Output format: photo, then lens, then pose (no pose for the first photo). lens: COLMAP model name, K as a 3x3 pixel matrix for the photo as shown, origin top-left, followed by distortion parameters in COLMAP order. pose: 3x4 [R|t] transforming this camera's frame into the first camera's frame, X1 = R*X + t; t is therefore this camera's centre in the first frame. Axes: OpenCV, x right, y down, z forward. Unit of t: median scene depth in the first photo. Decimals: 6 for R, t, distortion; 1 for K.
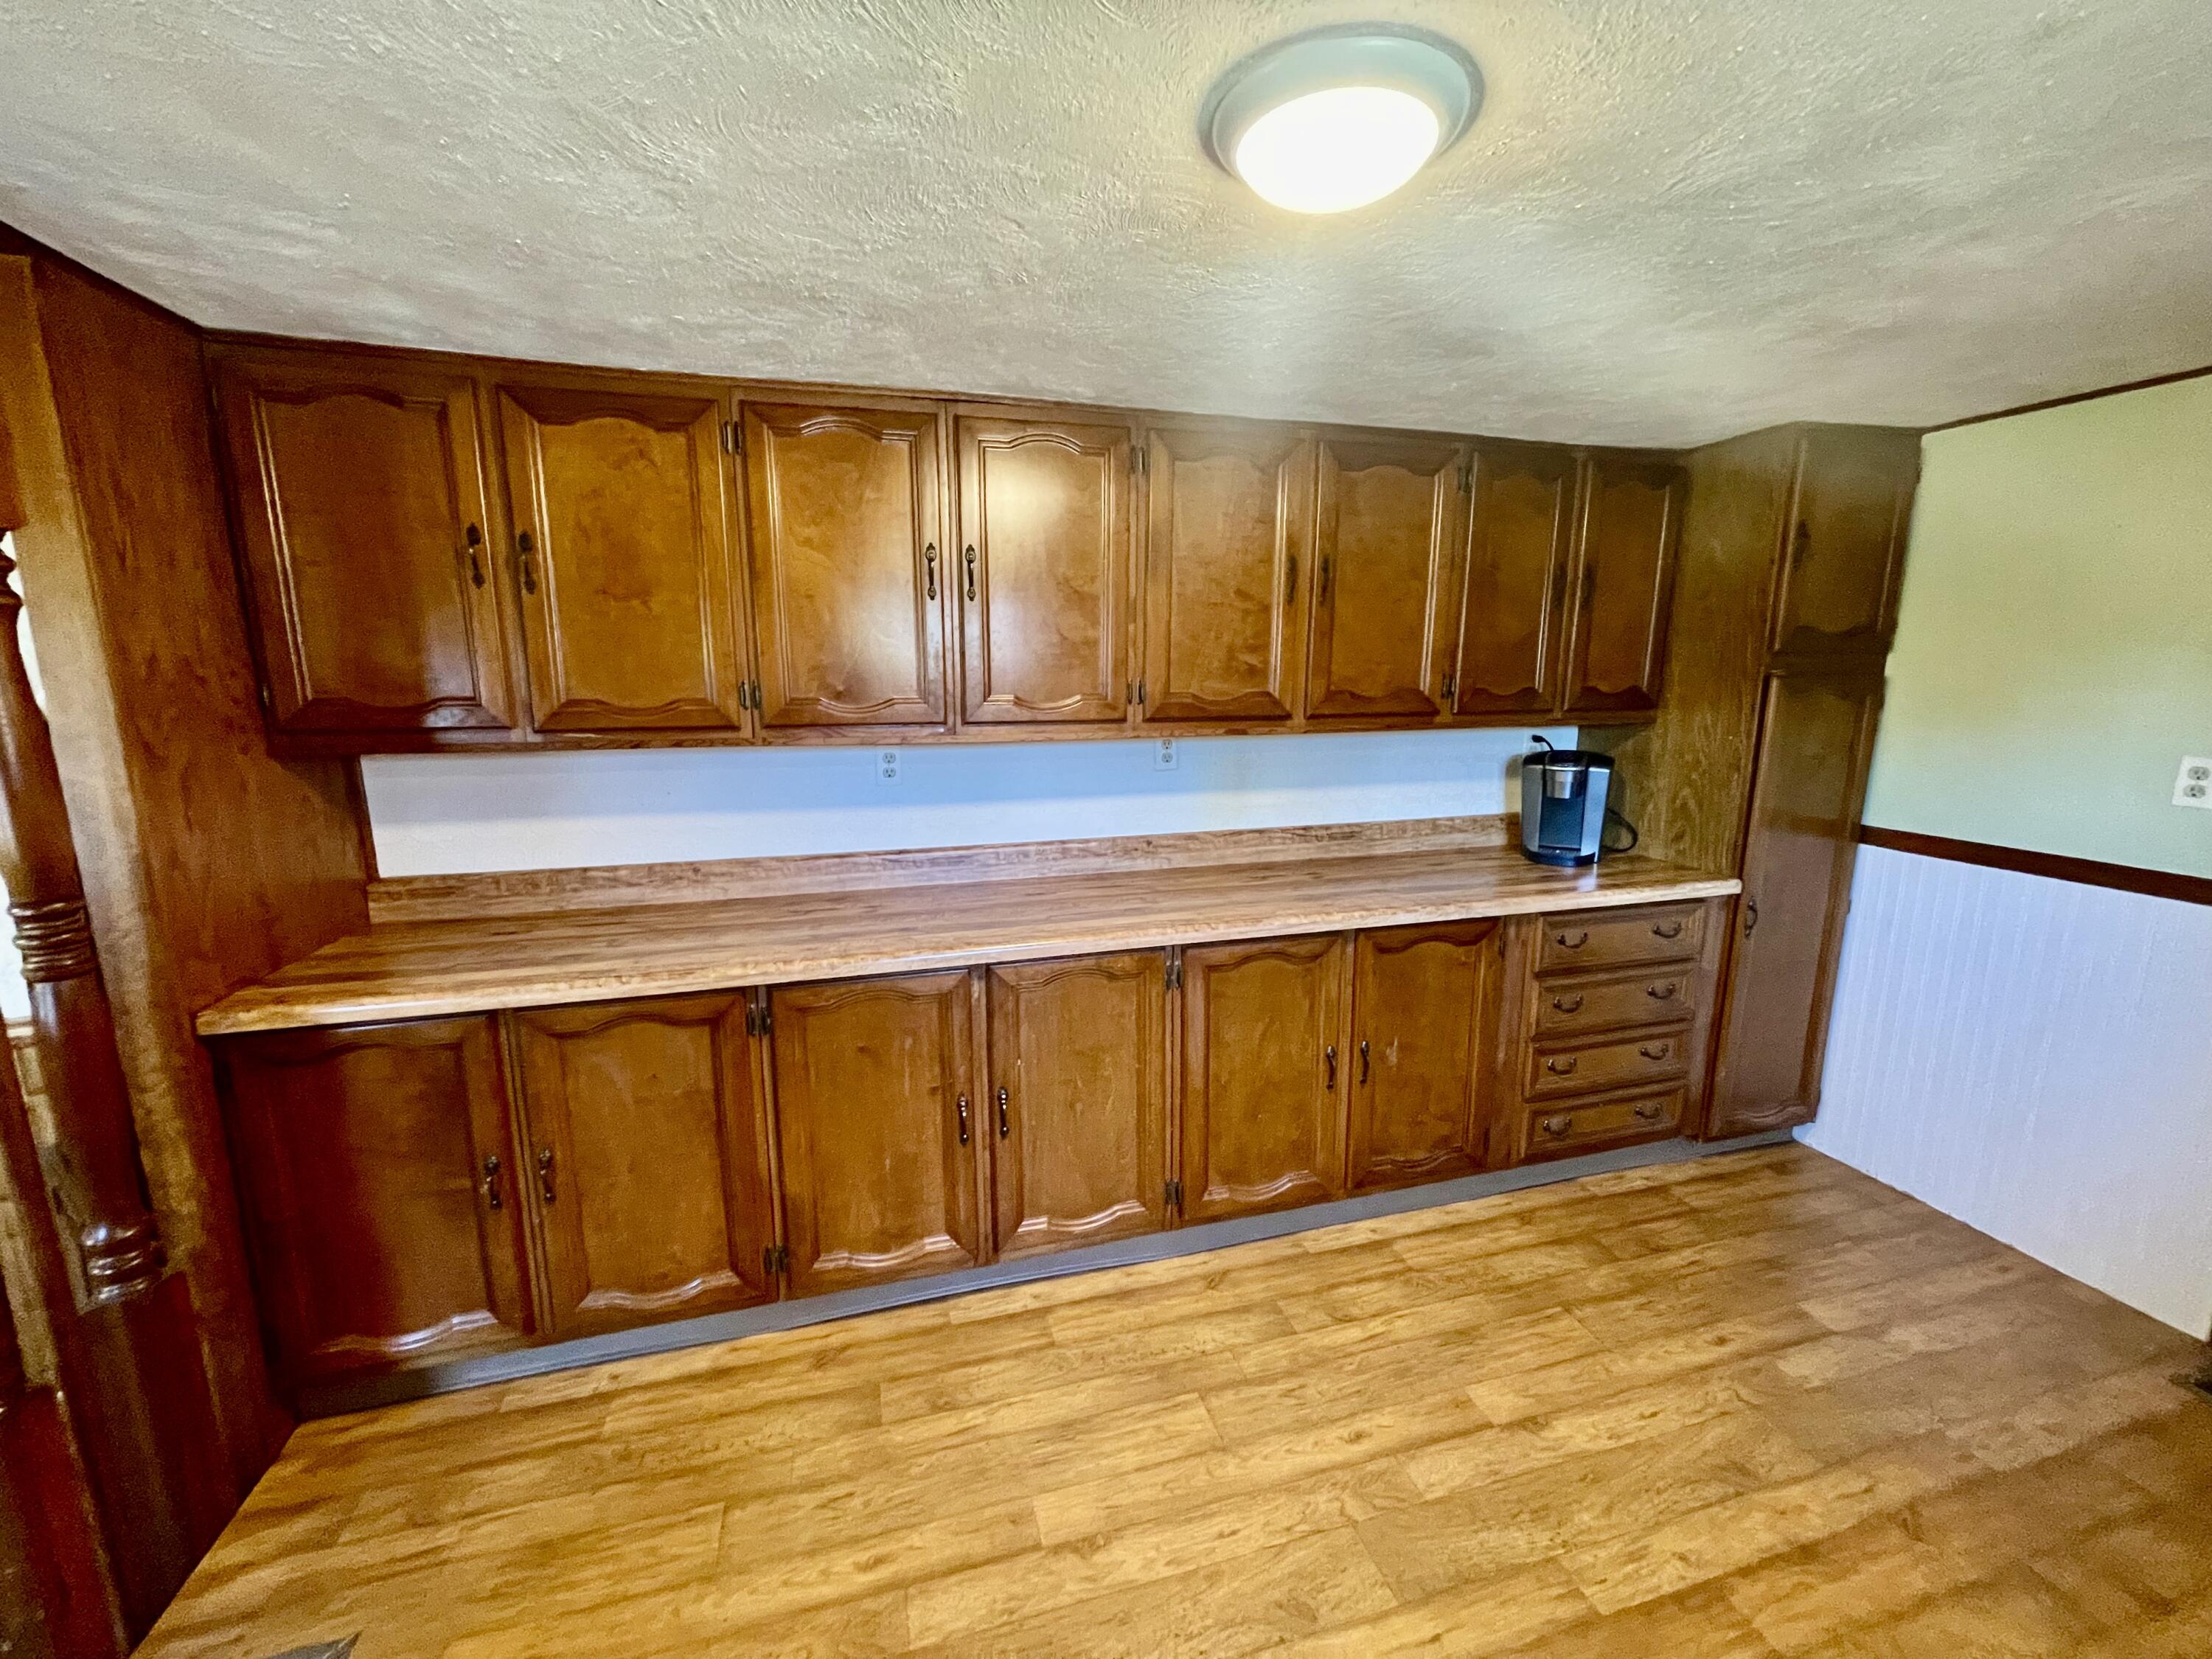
lens RADIAL K [[891.6, 0, 1089.1], [0, 891.6, 826.6], [0, 0, 1]] dist [-0.001089, 0.000107]
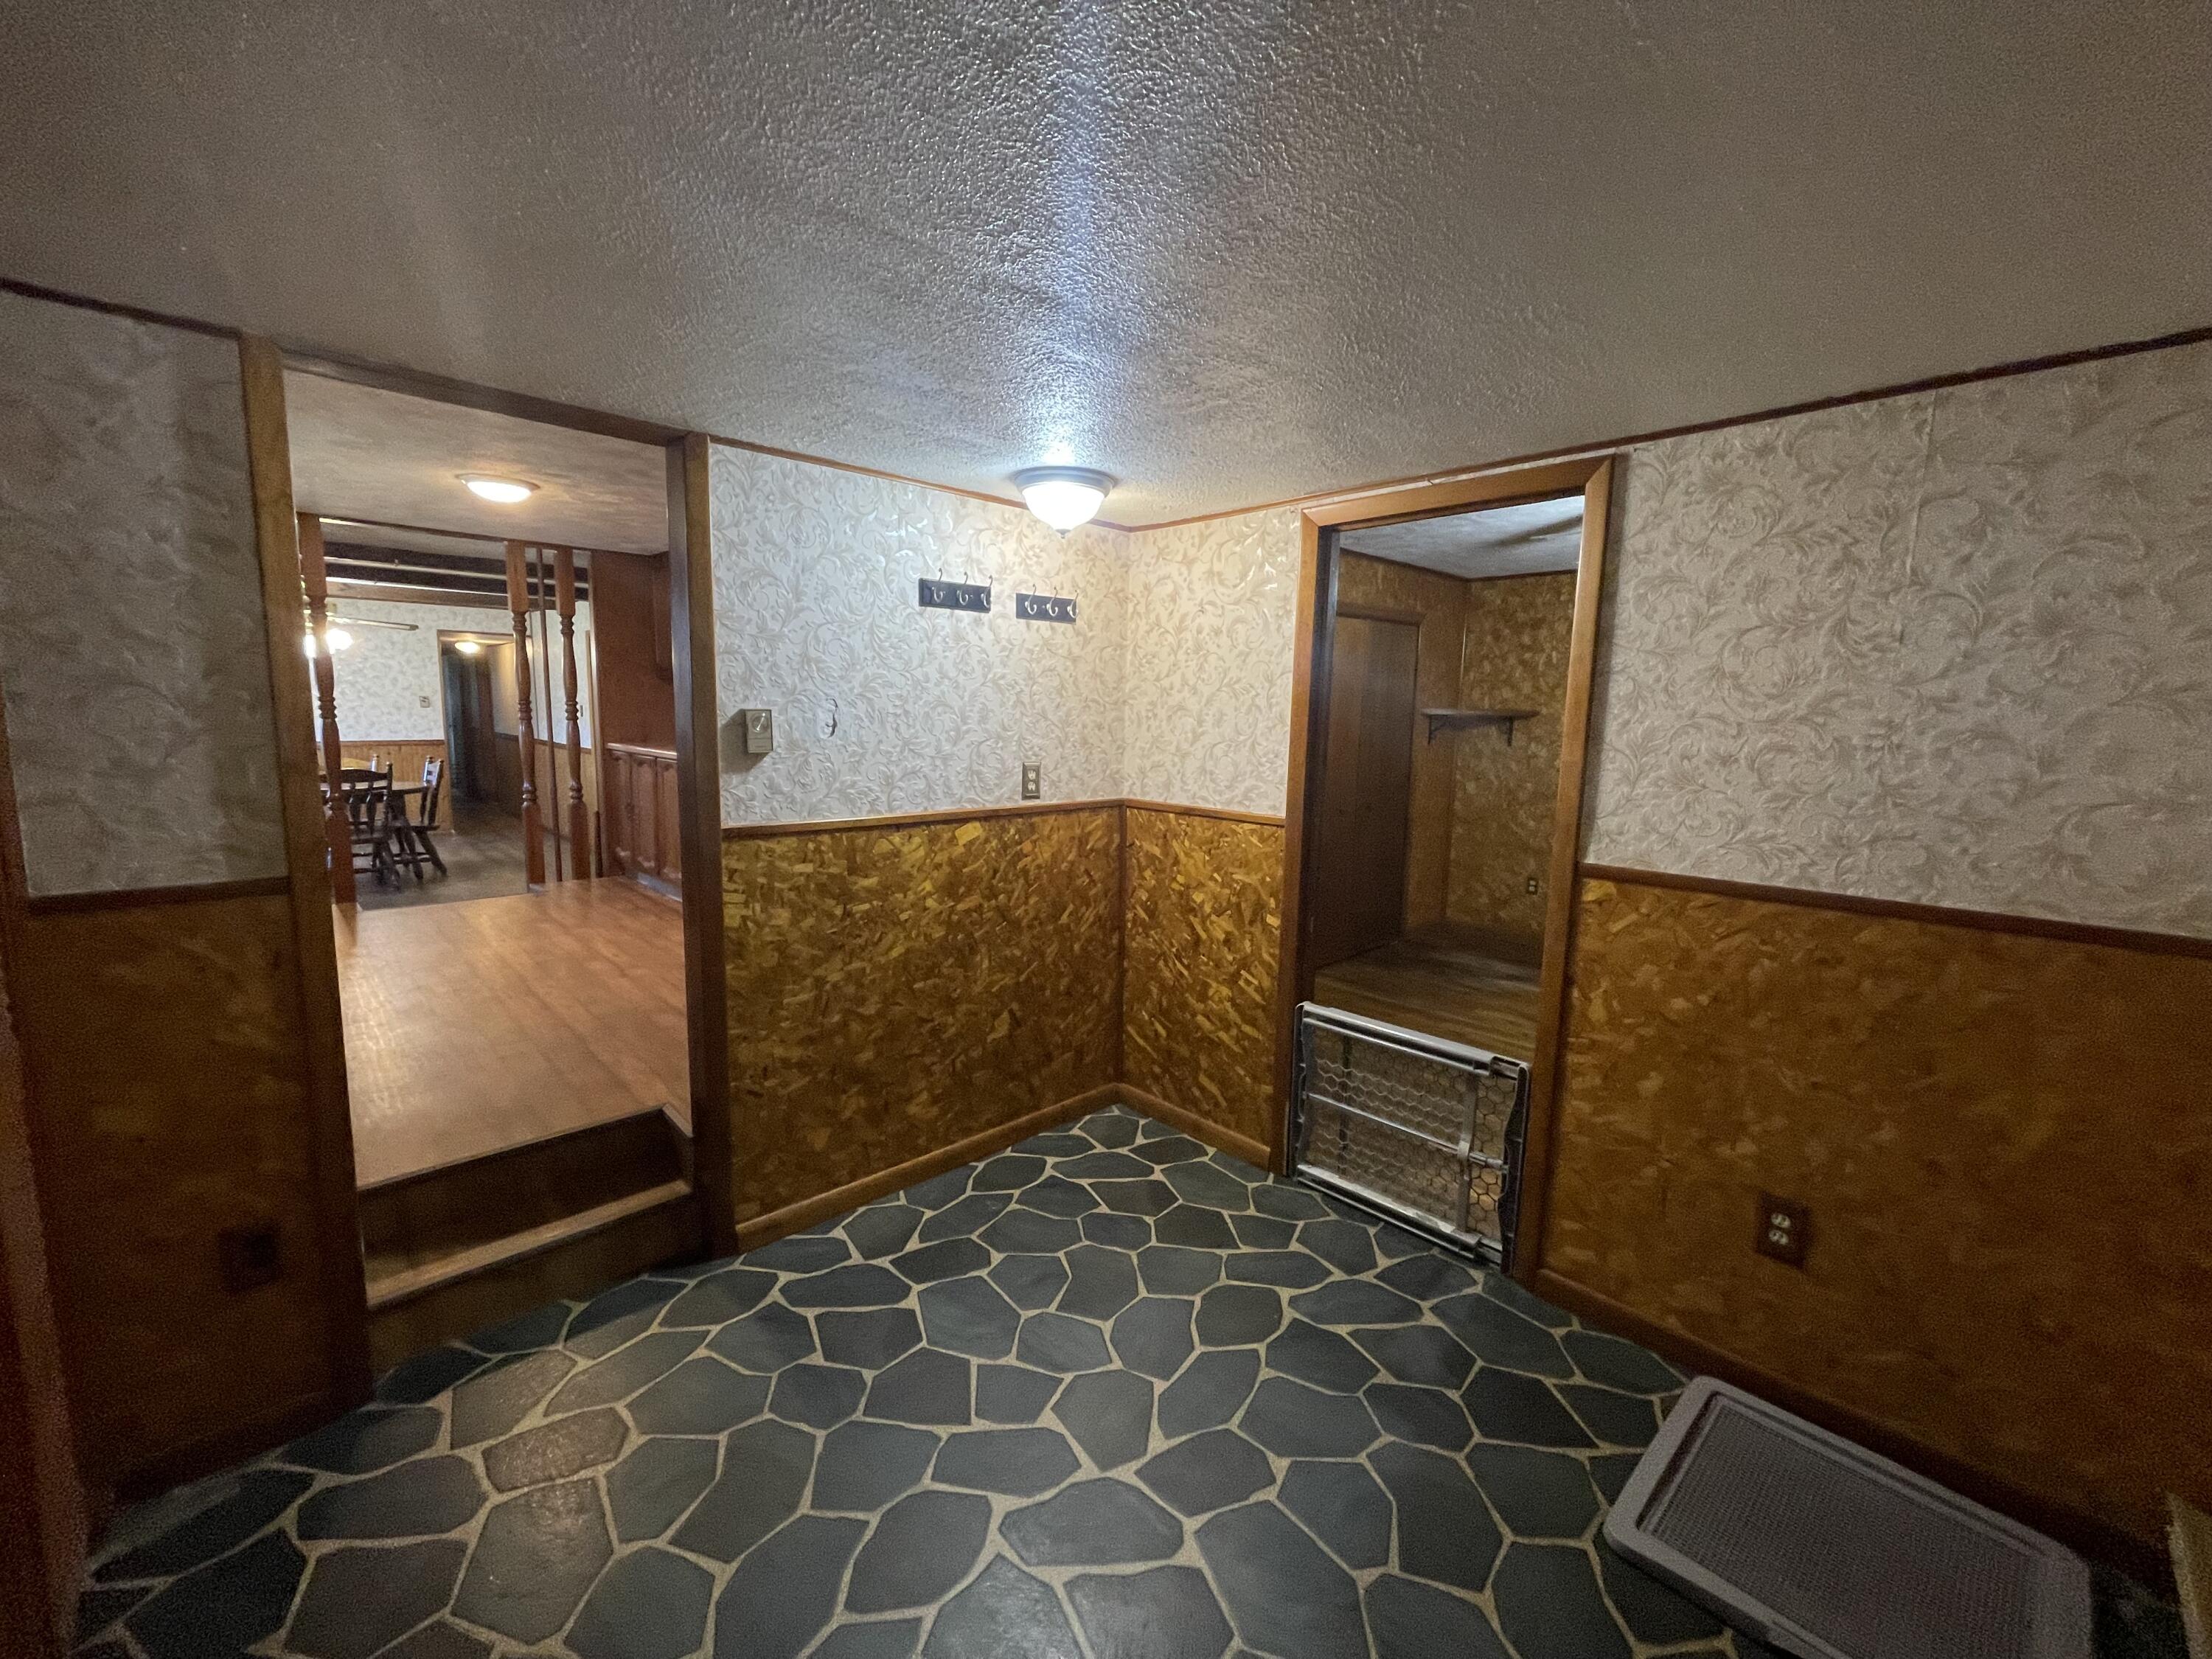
lens RADIAL K [[891.6, 0, 1089.1], [0, 891.6, 826.6], [0, 0, 1]] dist [-0.001089, 0.000107]
pose [[0.461572, 0.126806, -0.877993, 2.381275], [-0.180906, 0.982387, 0.046779, 0.013274], [0.868461, 0.137242, 0.476383, 0.749738]]
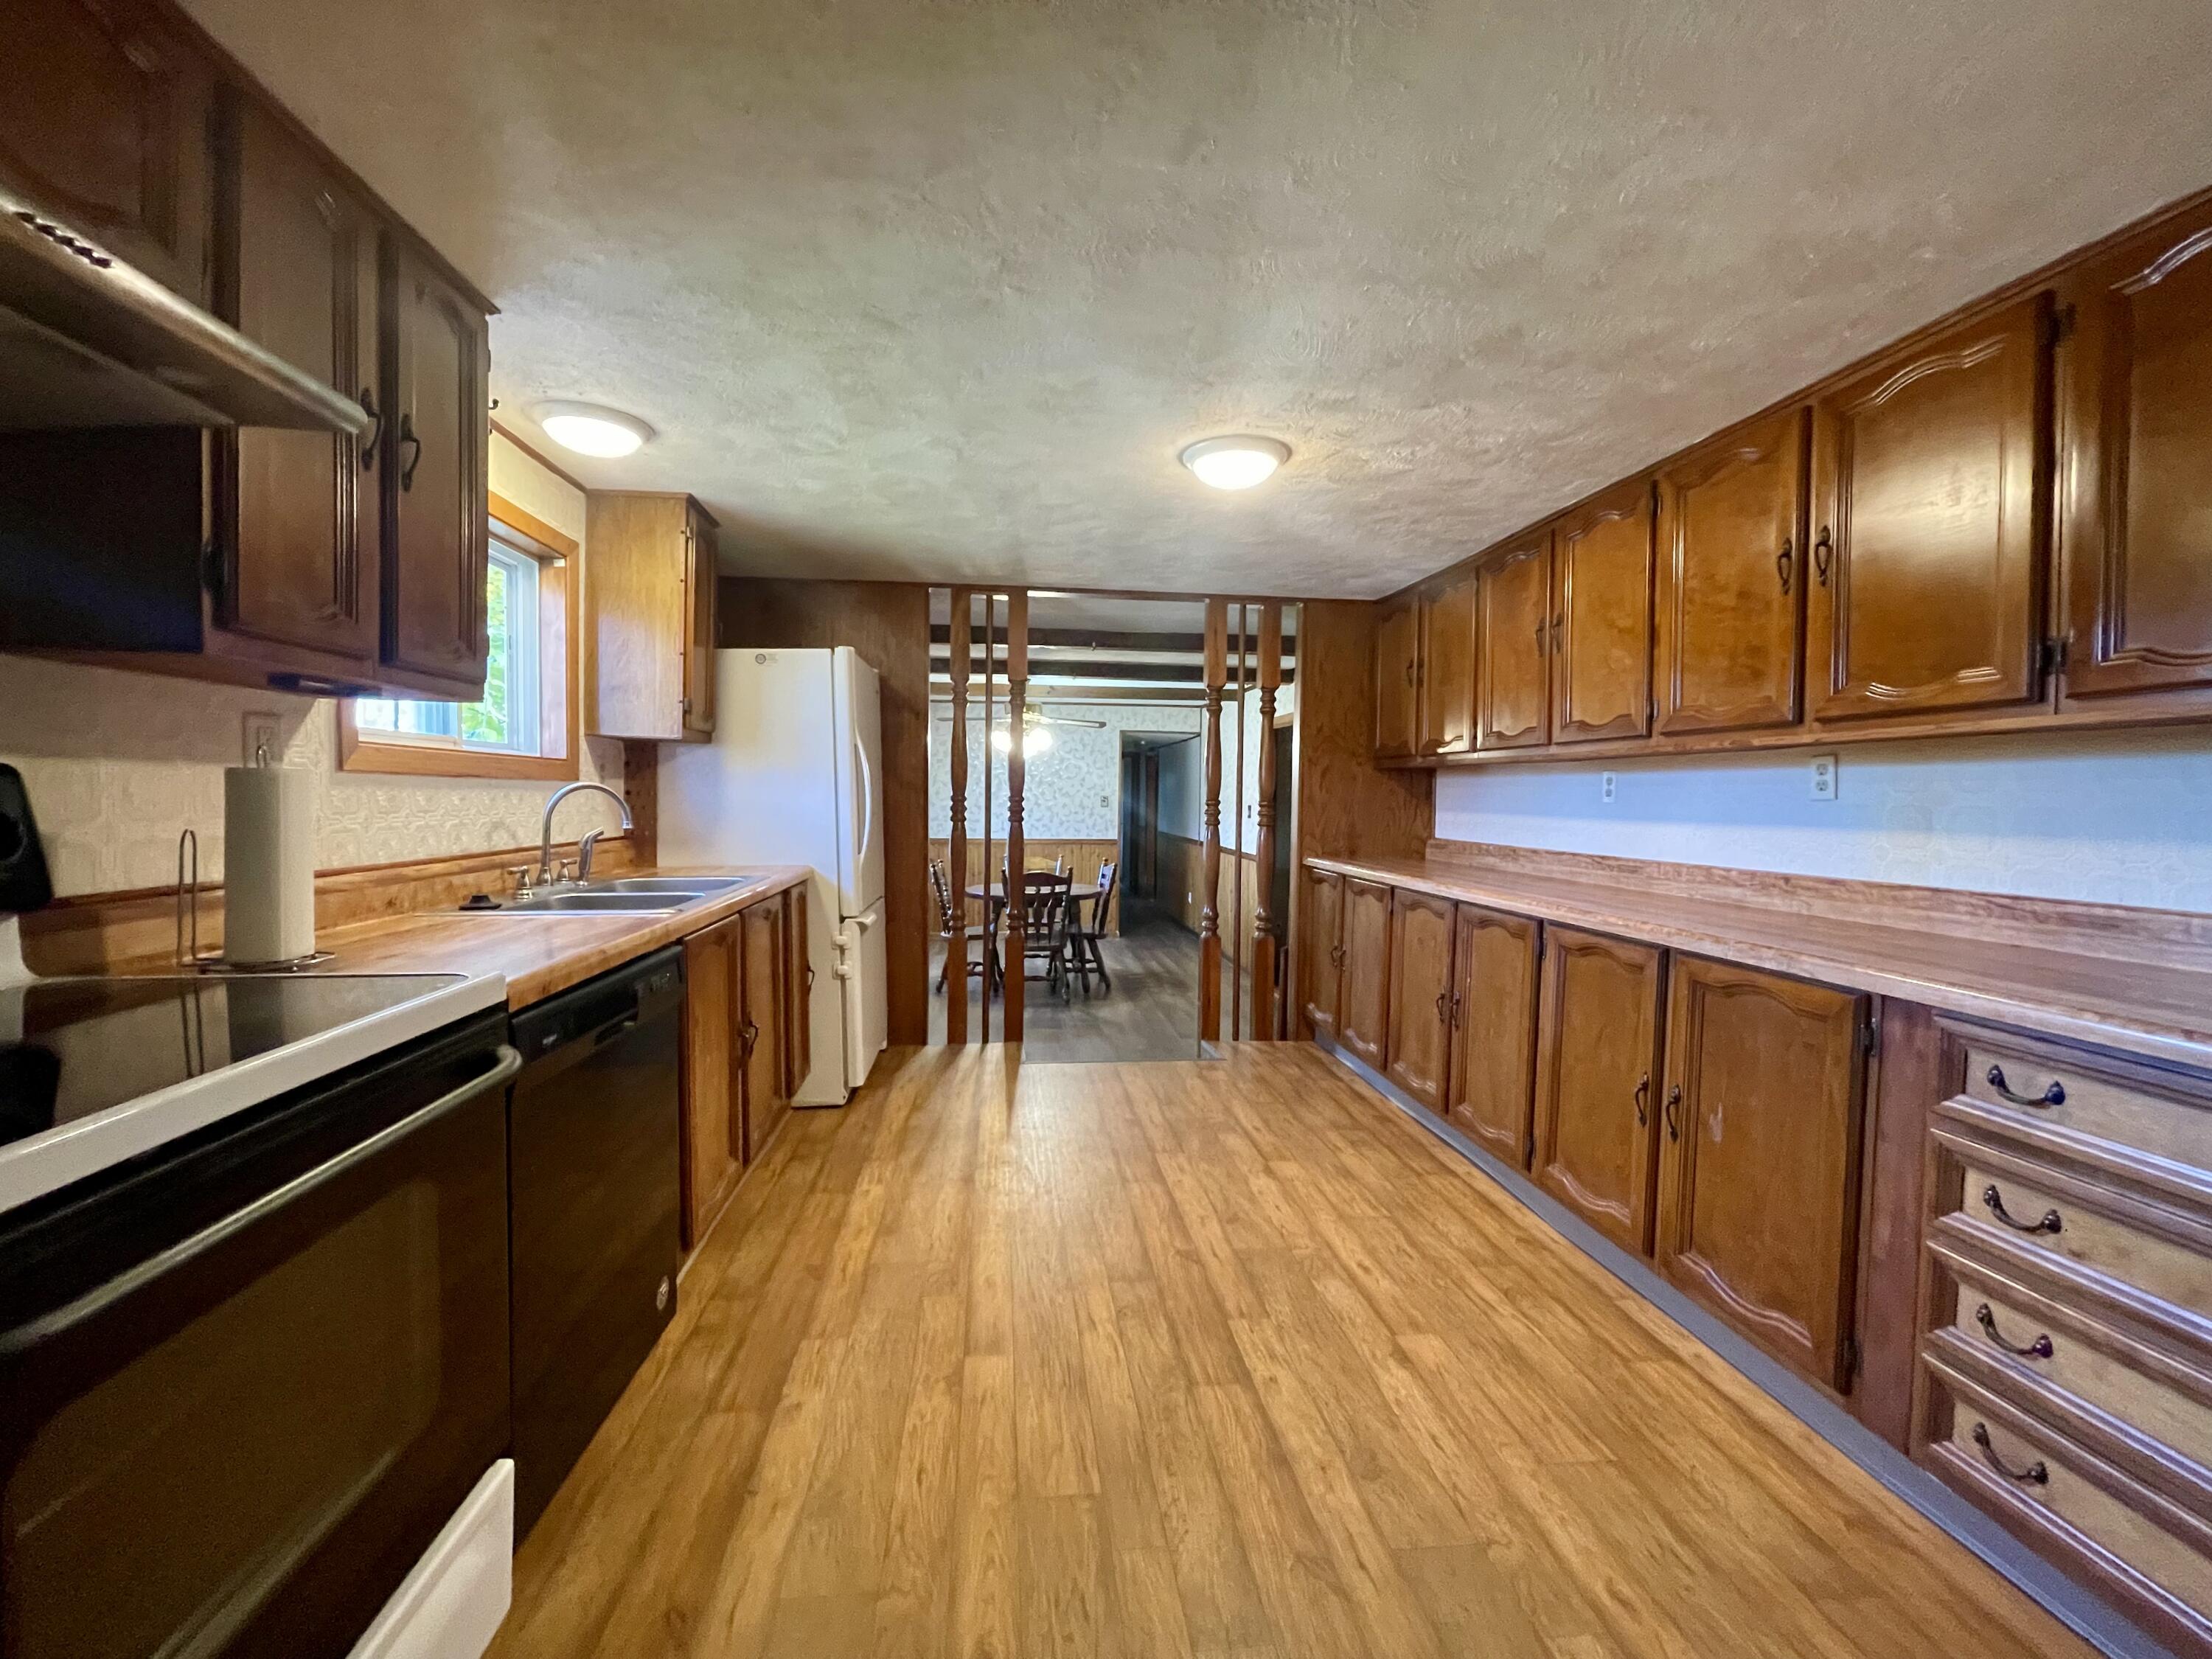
lens RADIAL K [[891.6, 0, 1089.1], [0, 891.6, 826.6], [0, 0, 1]] dist [-0.001089, 0.000107]
pose [[-0.169660, 0.032841, -0.984955, 1.308136], [-0.193825, 0.978812, 0.066023, 0.051511], [0.966254, 0.202110, -0.159700, 0.571299]]
